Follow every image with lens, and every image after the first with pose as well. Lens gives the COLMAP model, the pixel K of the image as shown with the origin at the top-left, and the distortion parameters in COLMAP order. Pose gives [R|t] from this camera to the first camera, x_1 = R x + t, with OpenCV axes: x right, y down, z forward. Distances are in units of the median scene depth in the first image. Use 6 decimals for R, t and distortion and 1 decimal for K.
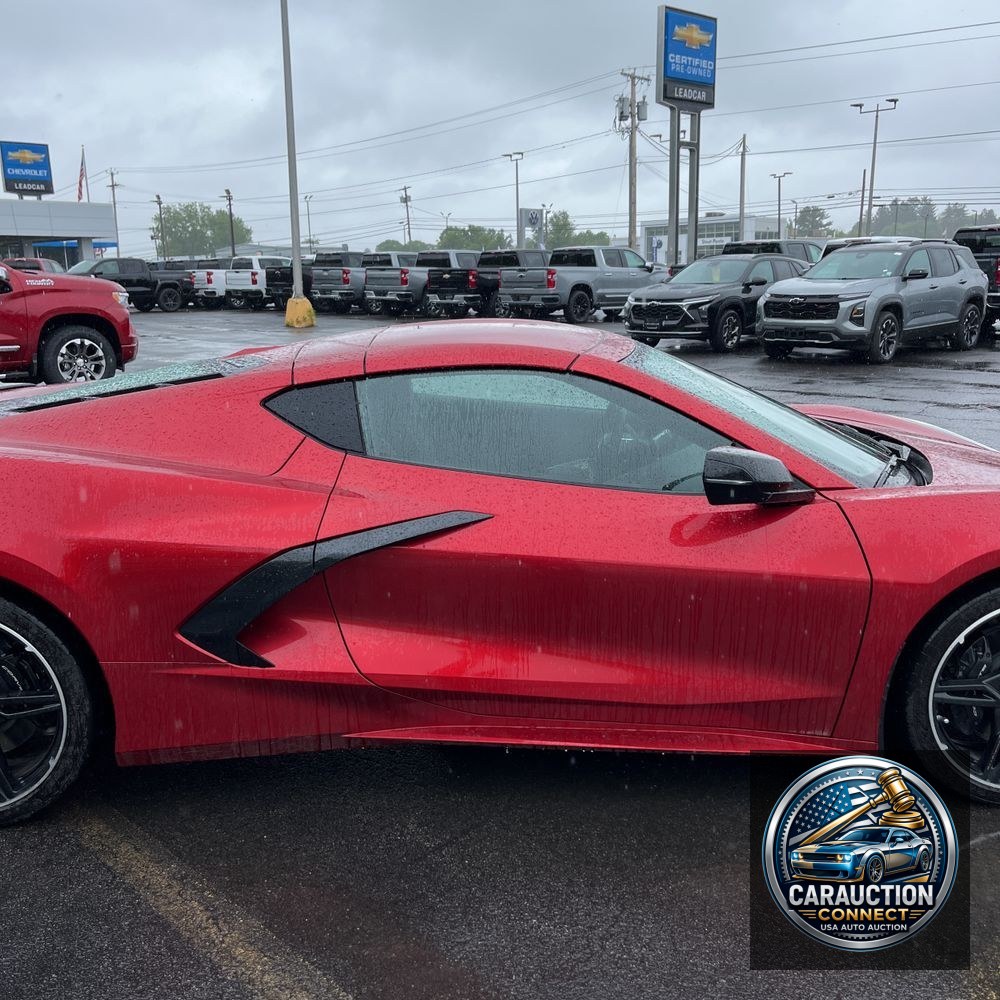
lens RADIAL K [[1013.9, 0, 504.6], [0, 1013.9, 504.8], [0, 0, 1]] dist [0.021812, 0.000000]
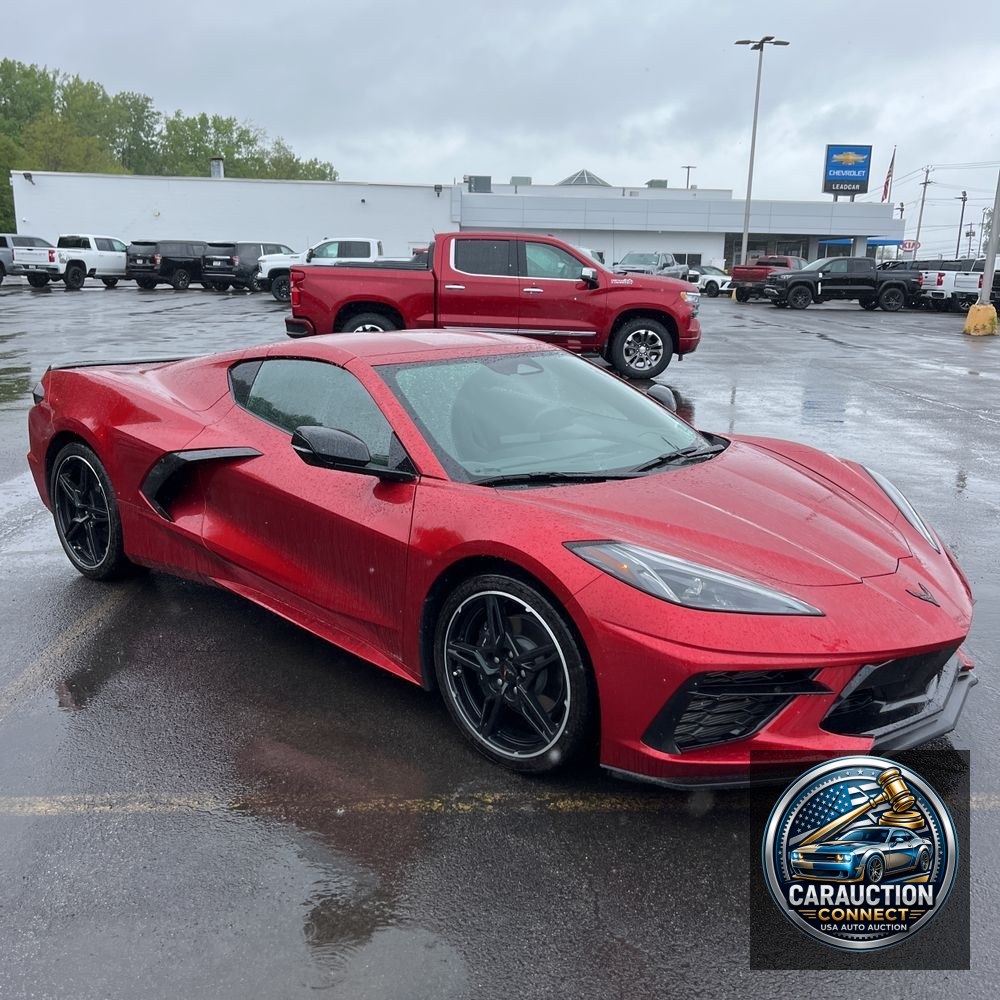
lens RADIAL K [[1013.9, 0, 503.9], [0, 1013.9, 496.0], [0, 0, 1]] dist [0.021812, 0.000000]
pose [[0.726665, 0.181358, -0.662622, 0.161255], [-0.184075, 0.980657, 0.066537, -0.012167], [0.661872, 0.073622, 0.745993, 0.012531]]
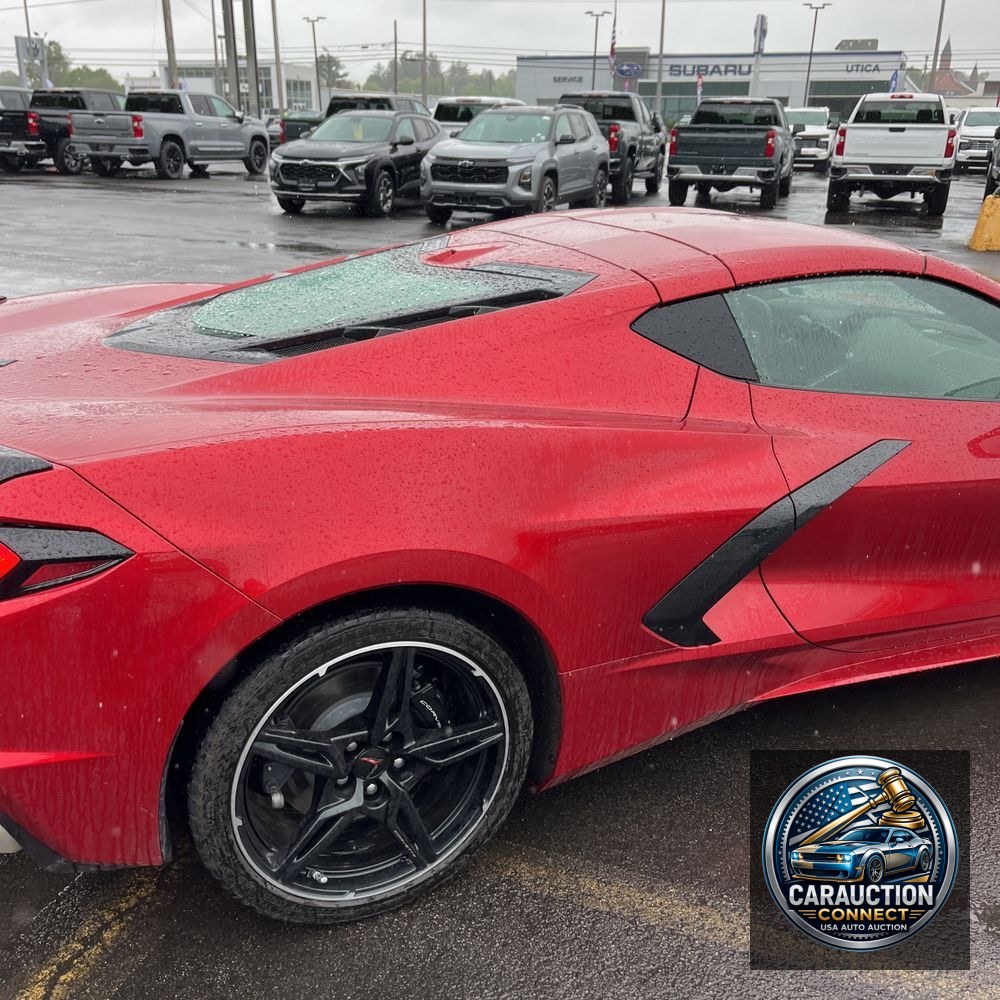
lens RADIAL K [[1013.9, 0, 497.4], [0, 1013.9, 513.1], [0, 0, 1]] dist [0.021812, 0.000000]
pose [[0.903958, -0.120333, 0.410341, -0.092353], [0.061166, 0.986108, 0.154432, -0.011358], [-0.423224, -0.114501, 0.898761, 0.040635]]
